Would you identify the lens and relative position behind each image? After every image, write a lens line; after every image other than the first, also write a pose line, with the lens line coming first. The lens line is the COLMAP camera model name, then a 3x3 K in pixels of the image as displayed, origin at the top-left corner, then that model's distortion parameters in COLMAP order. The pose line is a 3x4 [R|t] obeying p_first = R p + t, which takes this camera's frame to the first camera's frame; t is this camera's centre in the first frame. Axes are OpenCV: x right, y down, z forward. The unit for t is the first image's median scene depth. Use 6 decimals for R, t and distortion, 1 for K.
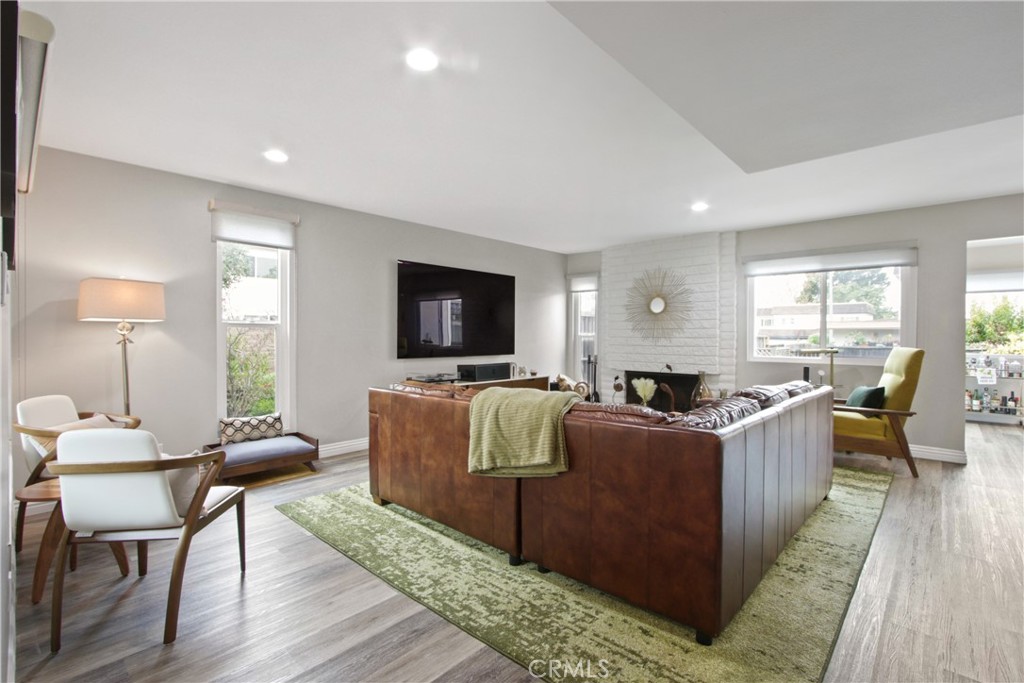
lens RADIAL K [[466.5, 0, 512.0], [0, 466.5, 341.5], [0, 0, 1]] dist [-0.000899, 0.000127]
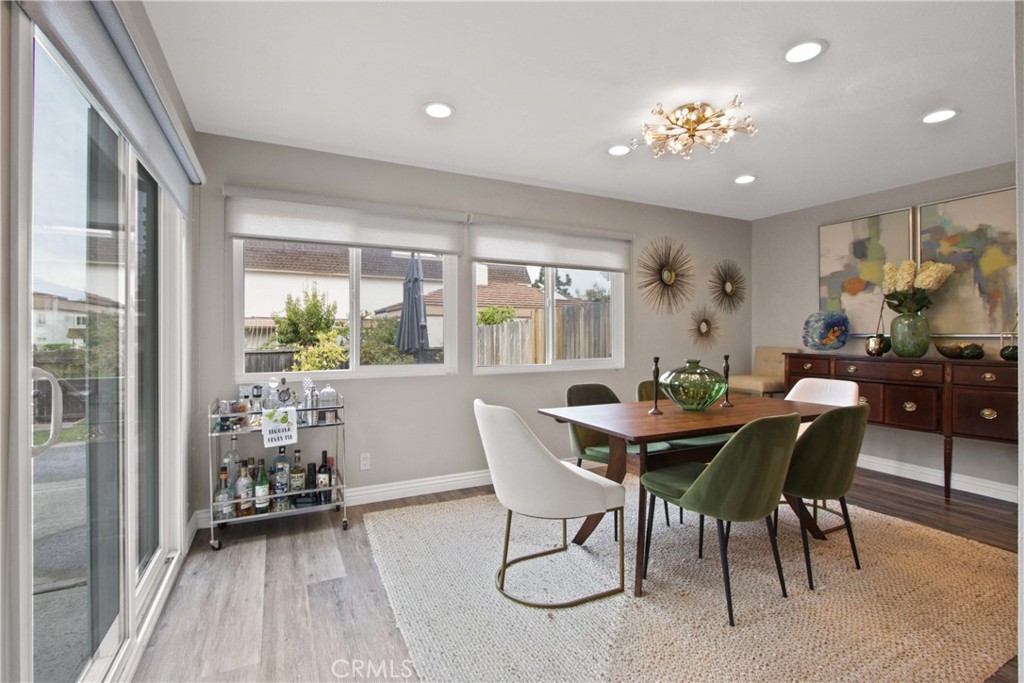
lens RADIAL K [[466.5, 0, 512.0], [0, 466.5, 341.5], [0, 0, 1]] dist [-0.000899, 0.000127]
pose [[0.353156, -0.013069, 0.935473, 0.681597], [0.015100, 0.999852, 0.008268, -0.004564], [-0.935442, 0.011205, 0.353301, 0.636817]]
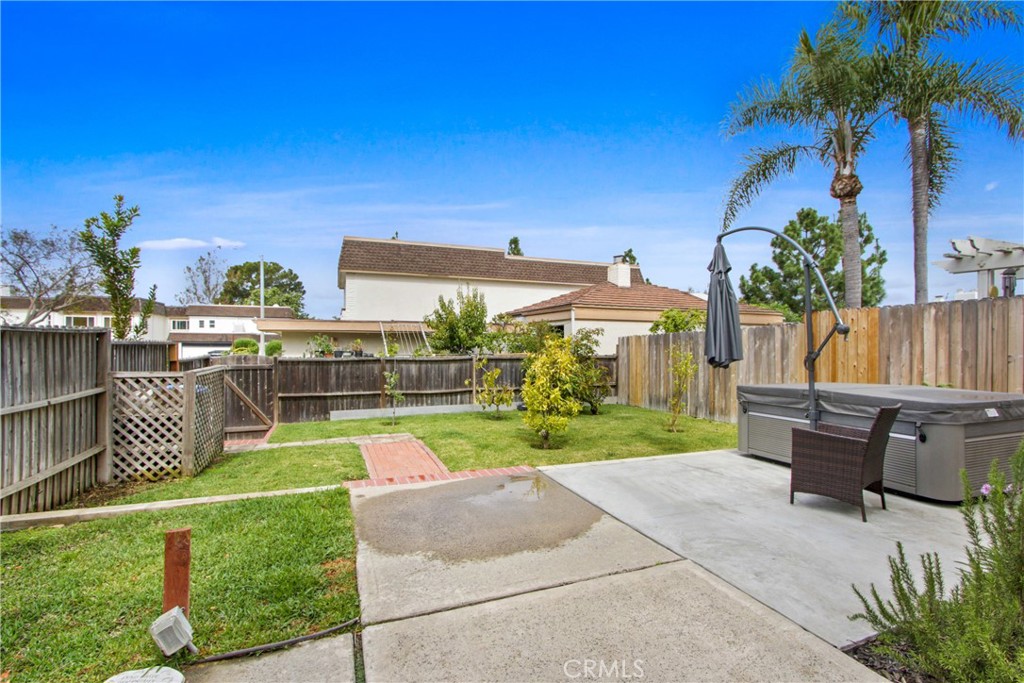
lens RADIAL K [[466.5, 0, 512.0], [0, 466.5, 341.5], [0, 0, 1]] dist [-0.000899, 0.000127]
pose [[0.439809, 0.002800, 0.898087, 0.718712], [0.007530, 0.999948, -0.006805, -0.014383], [-0.898060, 0.009756, 0.439765, 1.241165]]
